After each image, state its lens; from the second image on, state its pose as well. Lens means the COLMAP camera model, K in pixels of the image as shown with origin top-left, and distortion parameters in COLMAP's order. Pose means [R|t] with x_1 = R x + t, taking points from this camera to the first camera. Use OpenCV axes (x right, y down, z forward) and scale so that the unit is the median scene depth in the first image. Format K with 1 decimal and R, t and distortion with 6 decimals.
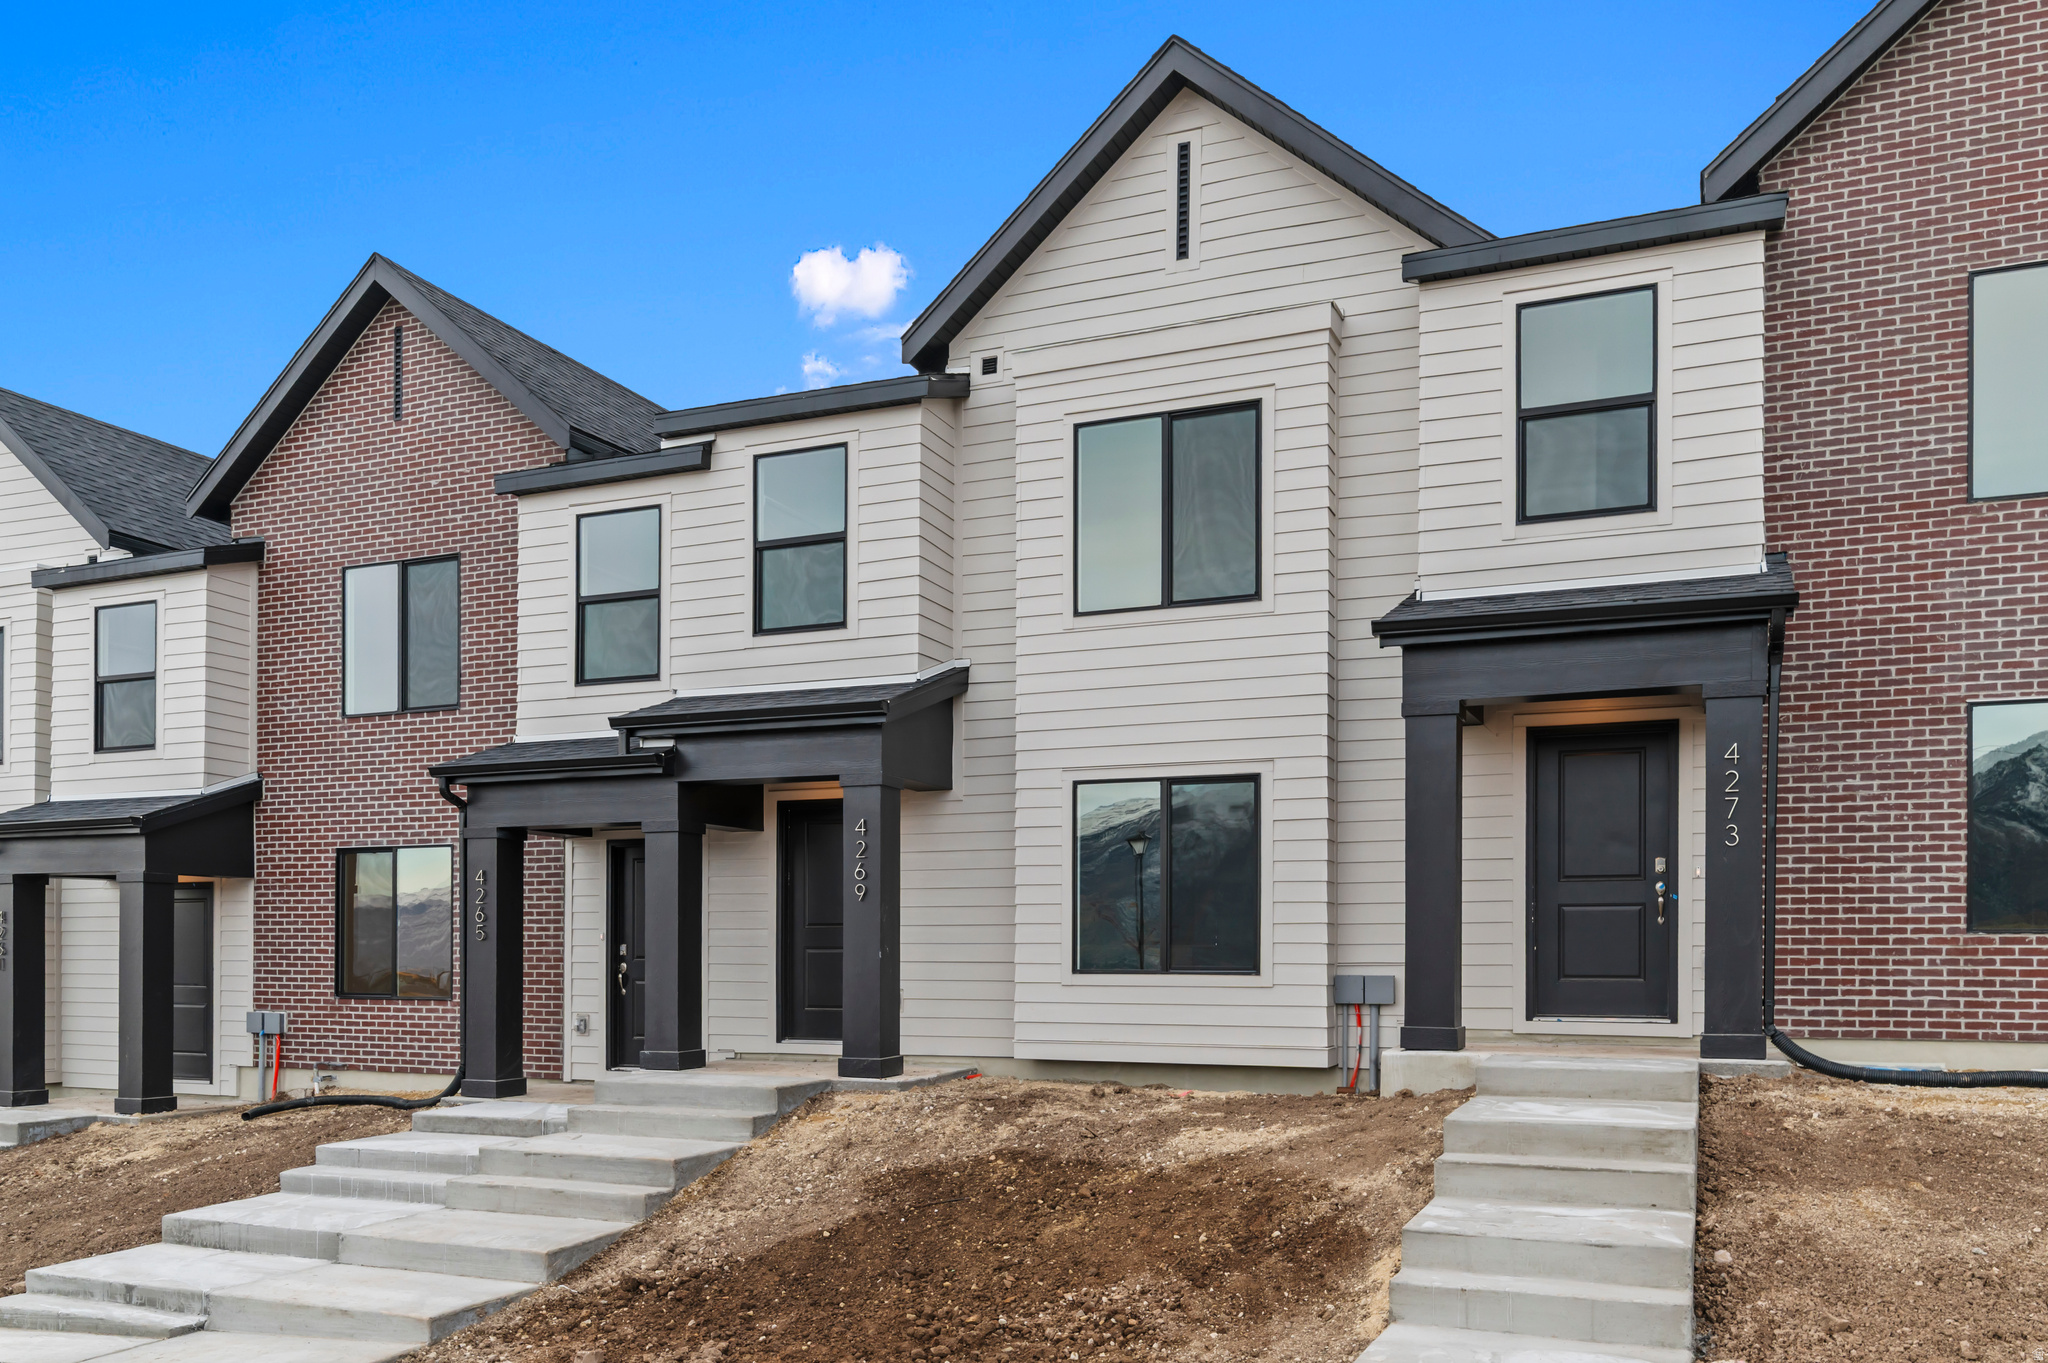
lens RADIAL K [[1546.5, 0, 1021.3], [0, 1546.5, 637.4], [0, 0, 1]] dist [-0.008186, 0.031599]
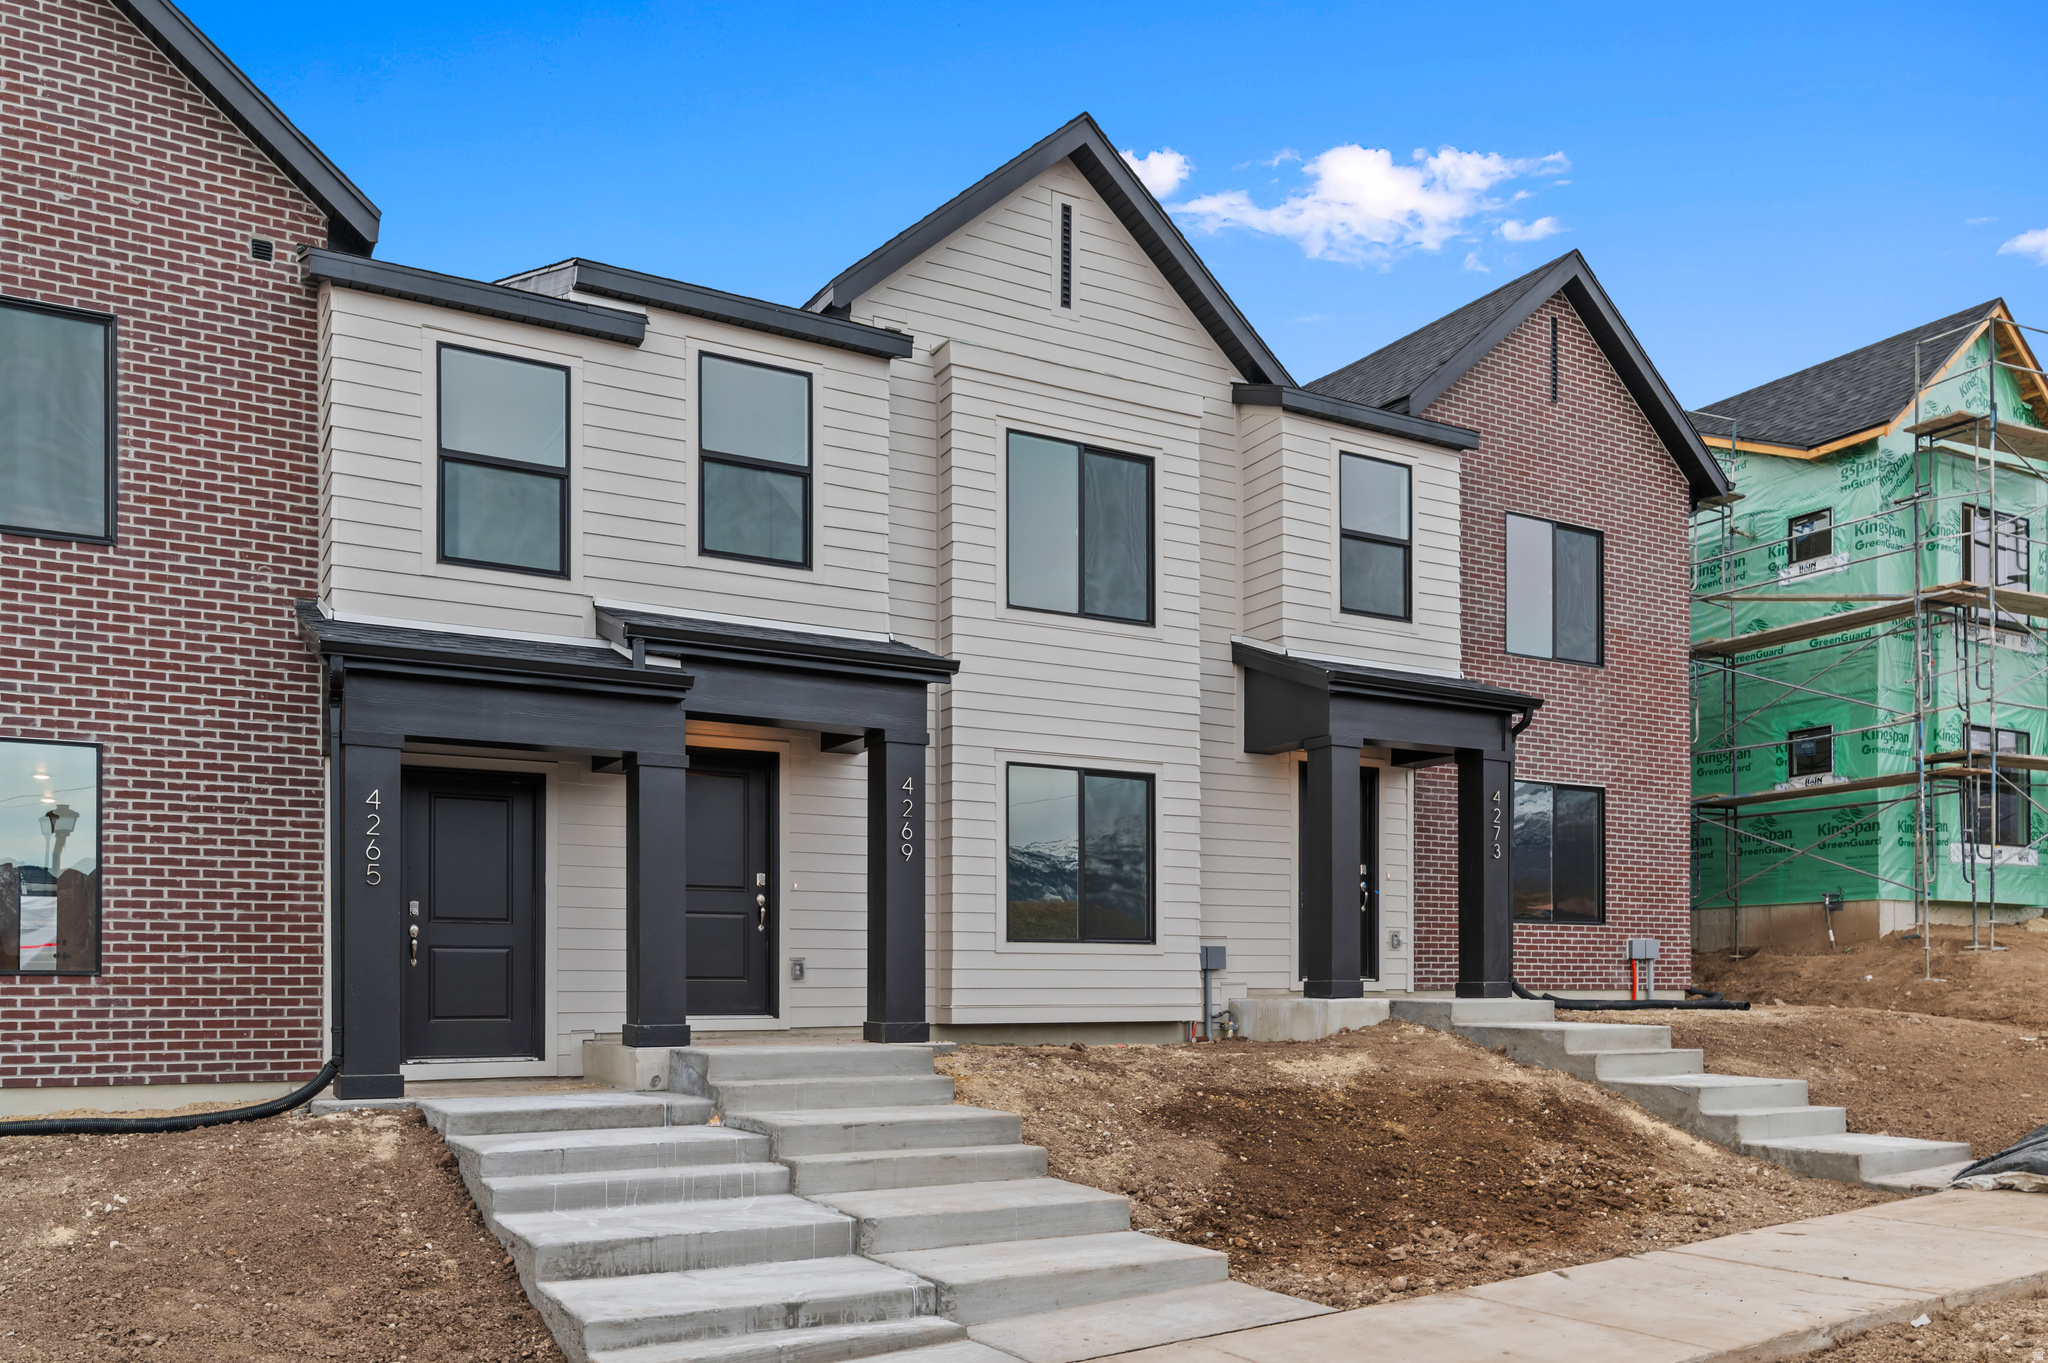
lens RADIAL K [[1531.2, 0, 1024.0], [0, 1531.2, 681.5], [0, 0, 1]] dist [-0.004039, 0.166691]
pose [[0.616382, 0.155498, 0.771942, -0.732357], [-0.143412, 0.986081, -0.084121, 0.117972], [-0.774278, -0.058855, 0.630103, 0.320982]]
